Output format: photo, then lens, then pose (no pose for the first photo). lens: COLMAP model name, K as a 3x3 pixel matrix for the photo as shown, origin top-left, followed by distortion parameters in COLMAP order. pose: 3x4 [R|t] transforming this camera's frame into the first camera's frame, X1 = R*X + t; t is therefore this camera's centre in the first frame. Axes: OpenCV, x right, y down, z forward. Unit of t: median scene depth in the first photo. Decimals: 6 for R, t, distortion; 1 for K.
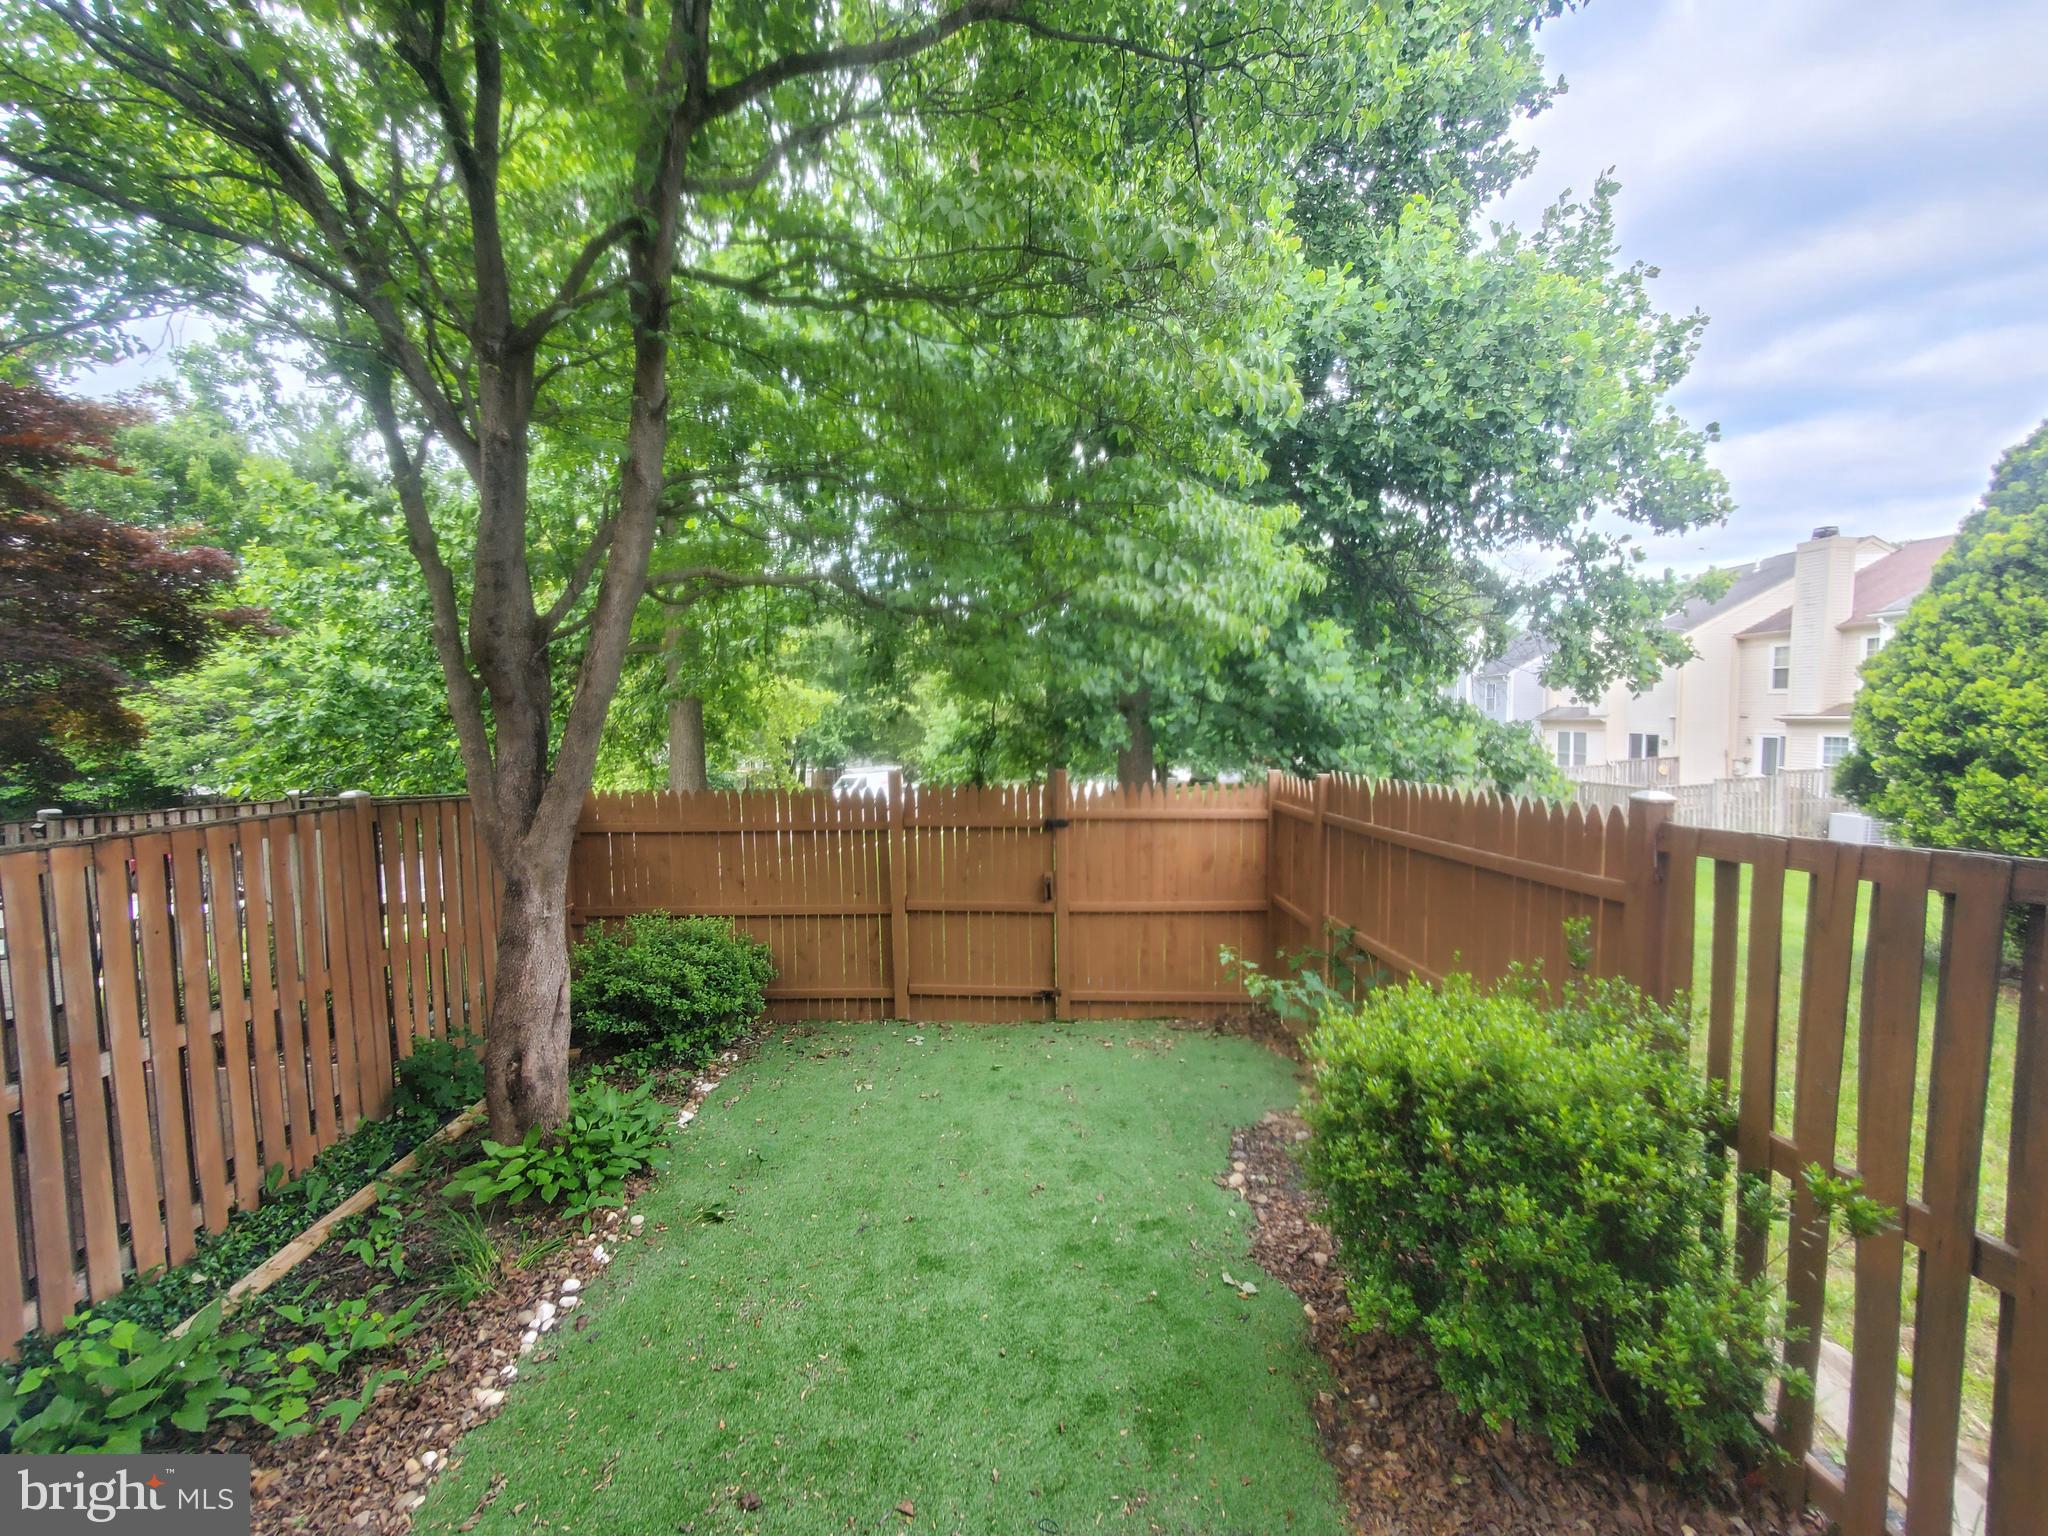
lens RADIAL K [[812.1, 0, 1024.1], [0, 812.1, 763.6], [0, 0, 1]] dist [0.001548, -0.002303]
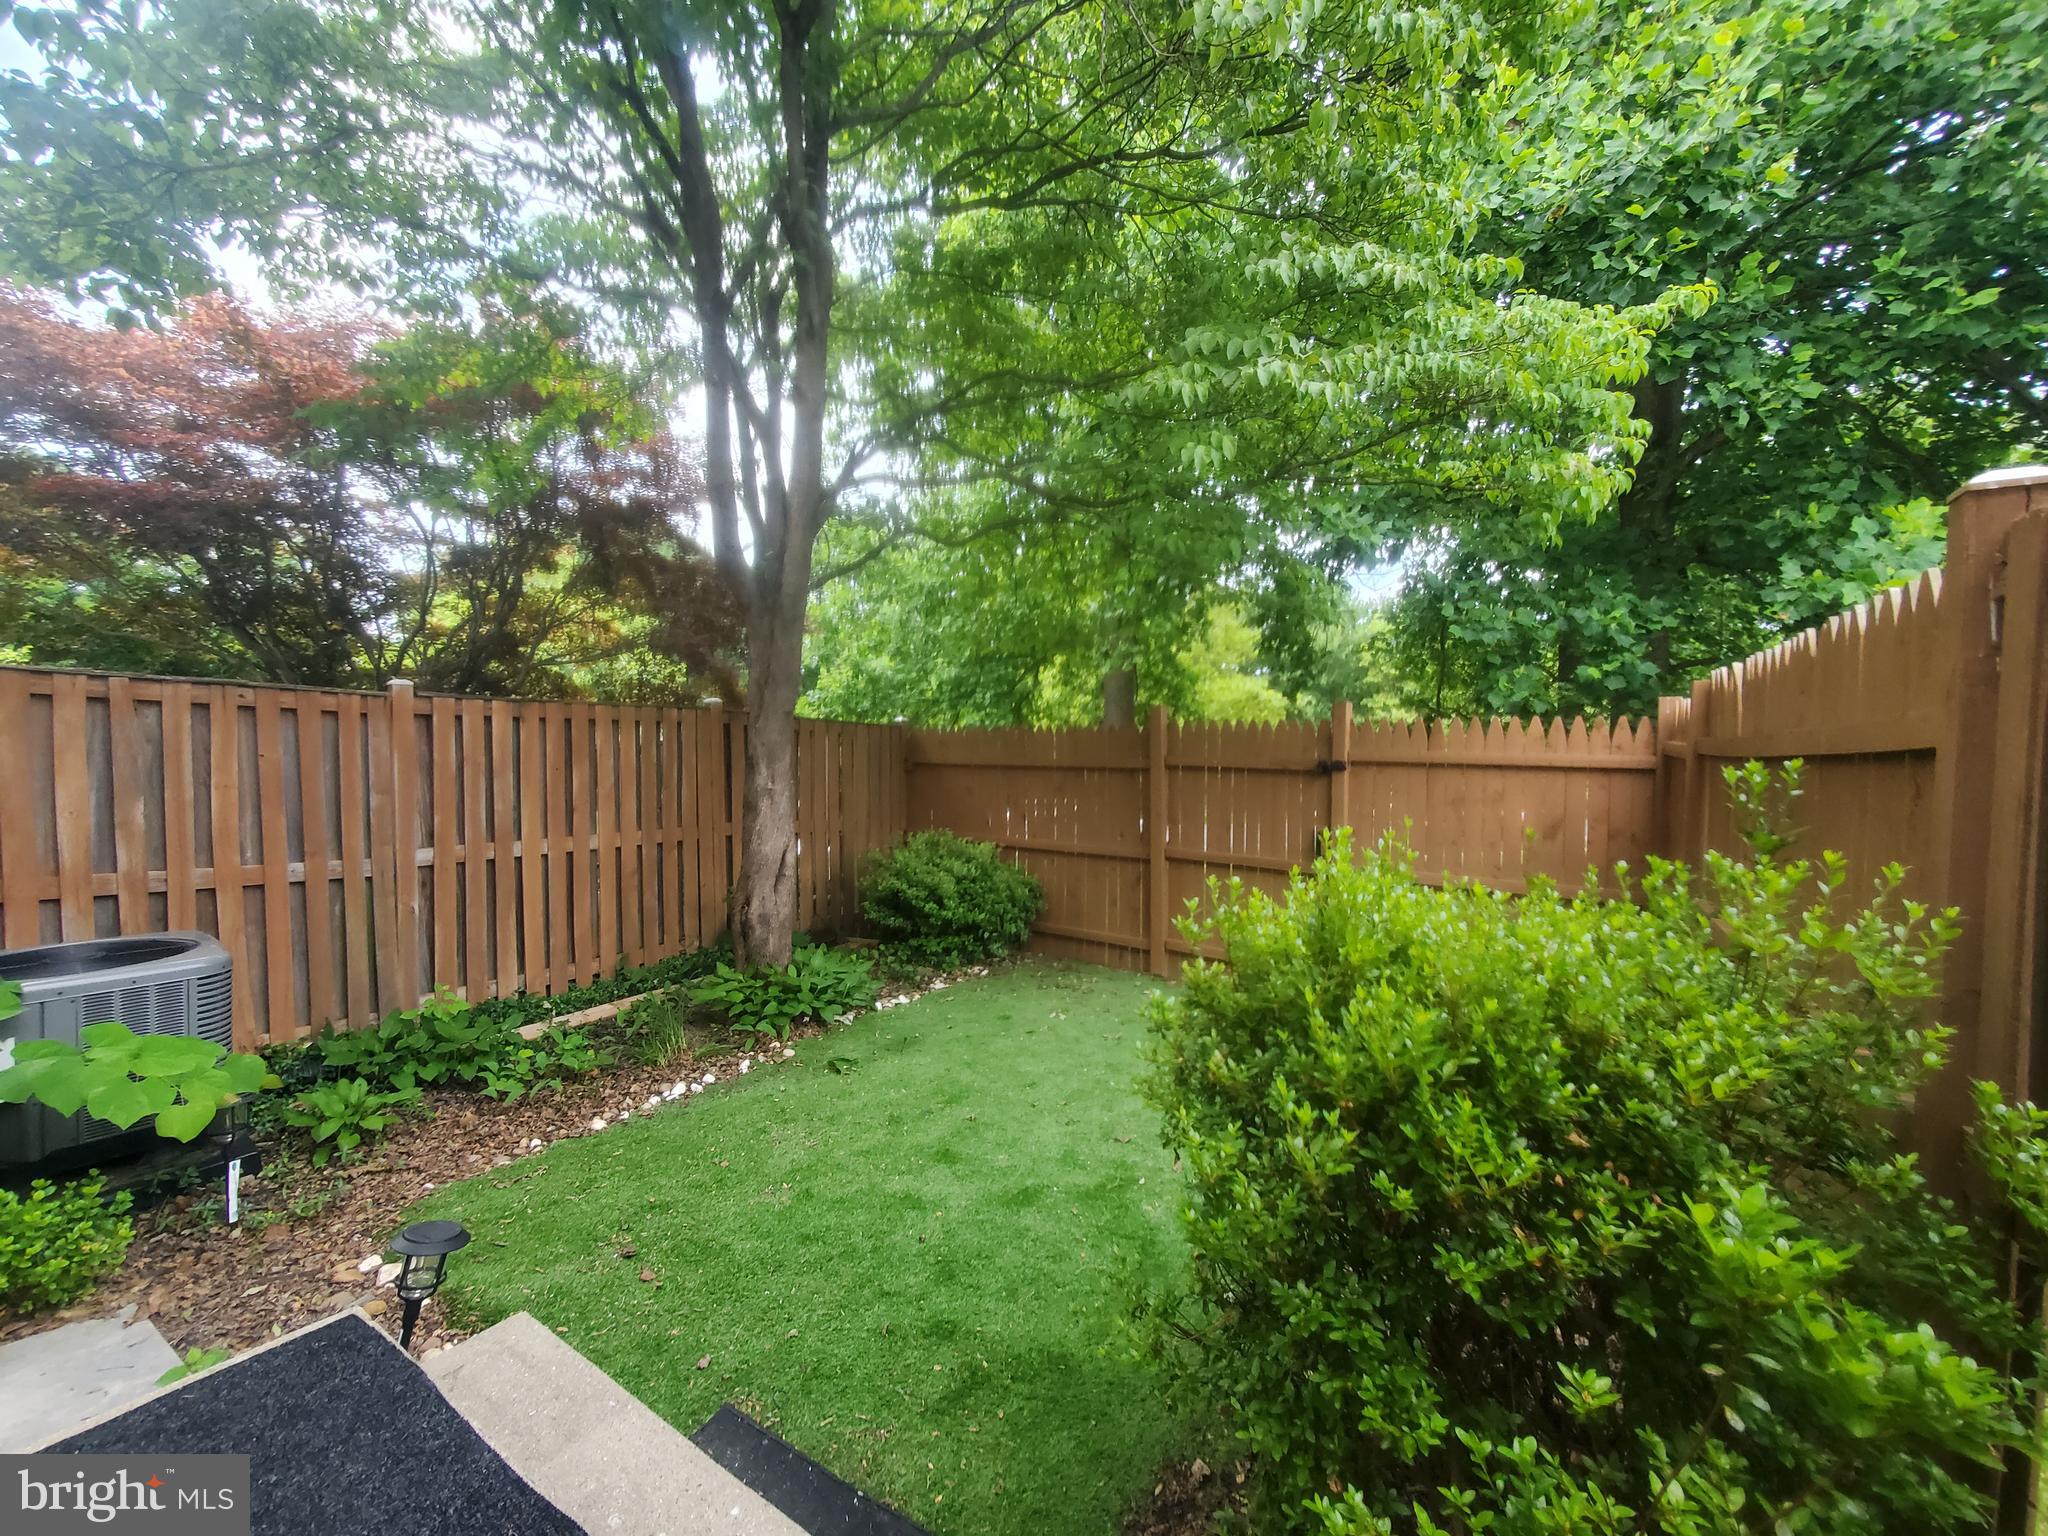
lens RADIAL K [[812.1, 0, 1024.1], [0, 812.1, 763.6], [0, 0, 1]] dist [0.001548, -0.002303]
pose [[0.816822, 0.032168, -0.575993, 0.359130], [-0.047009, 0.998835, -0.010882, 0.130984], [0.574972, 0.035965, 0.817382, 0.209734]]
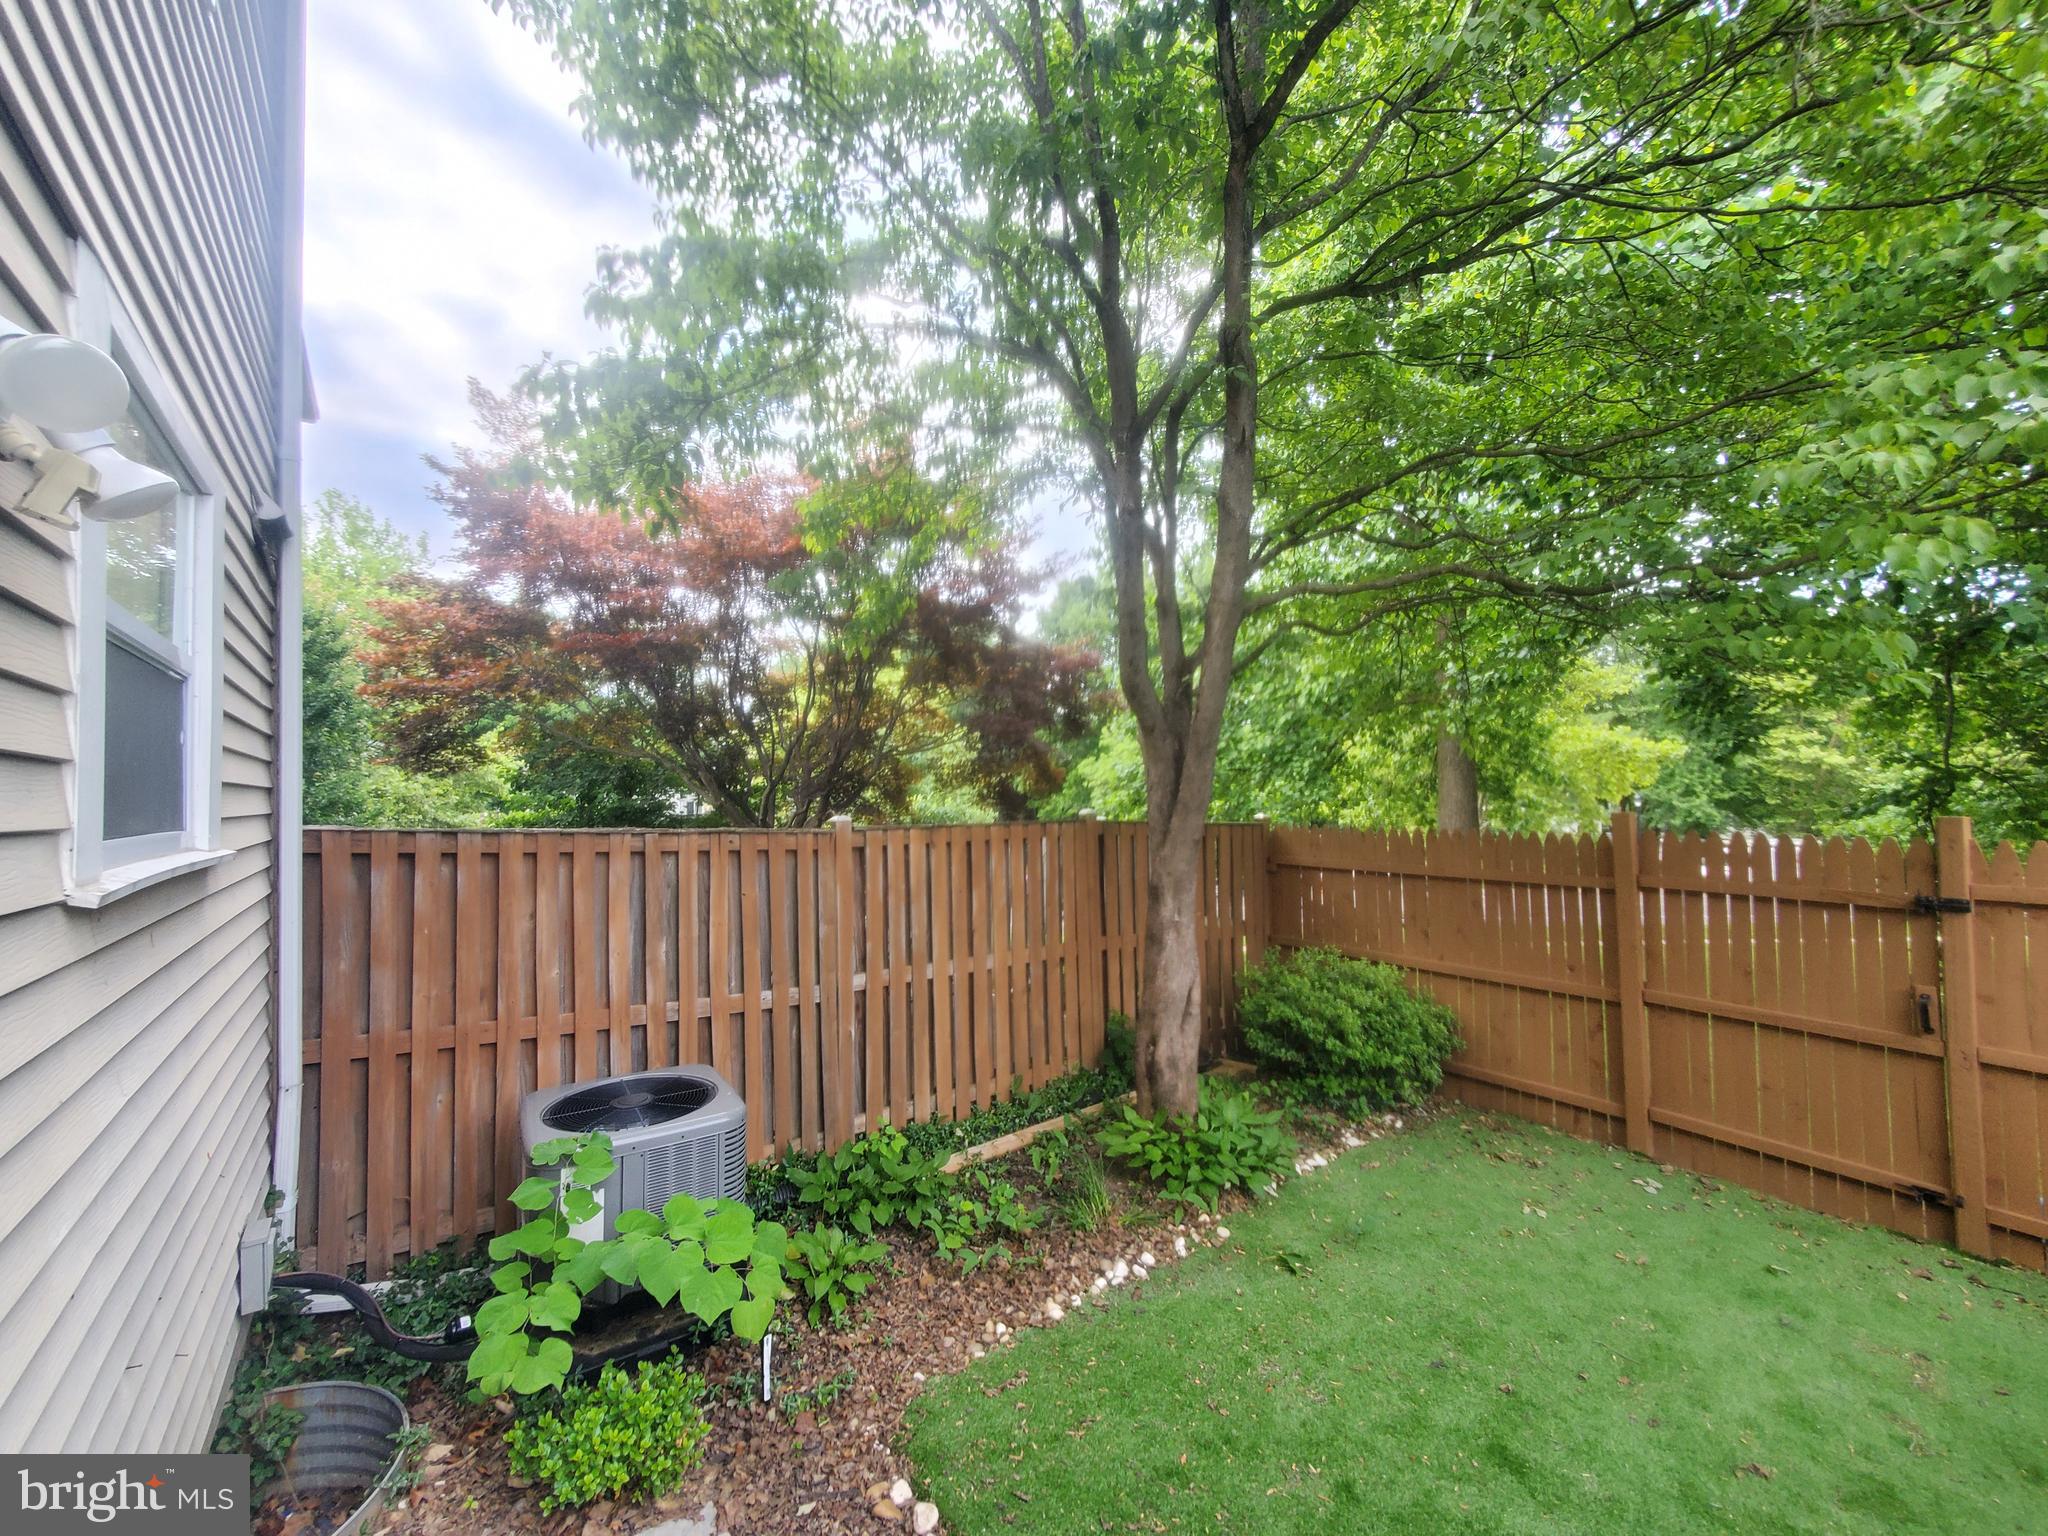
lens RADIAL K [[812.1, 0, 1024.1], [0, 812.1, 763.6], [0, 0, 1]] dist [0.001548, -0.002303]
pose [[0.590590, -0.024691, -0.806594, 0.172969], [-0.037598, 0.997604, -0.058068, 0.040522], [0.806096, 0.064620, 0.588246, 0.141296]]
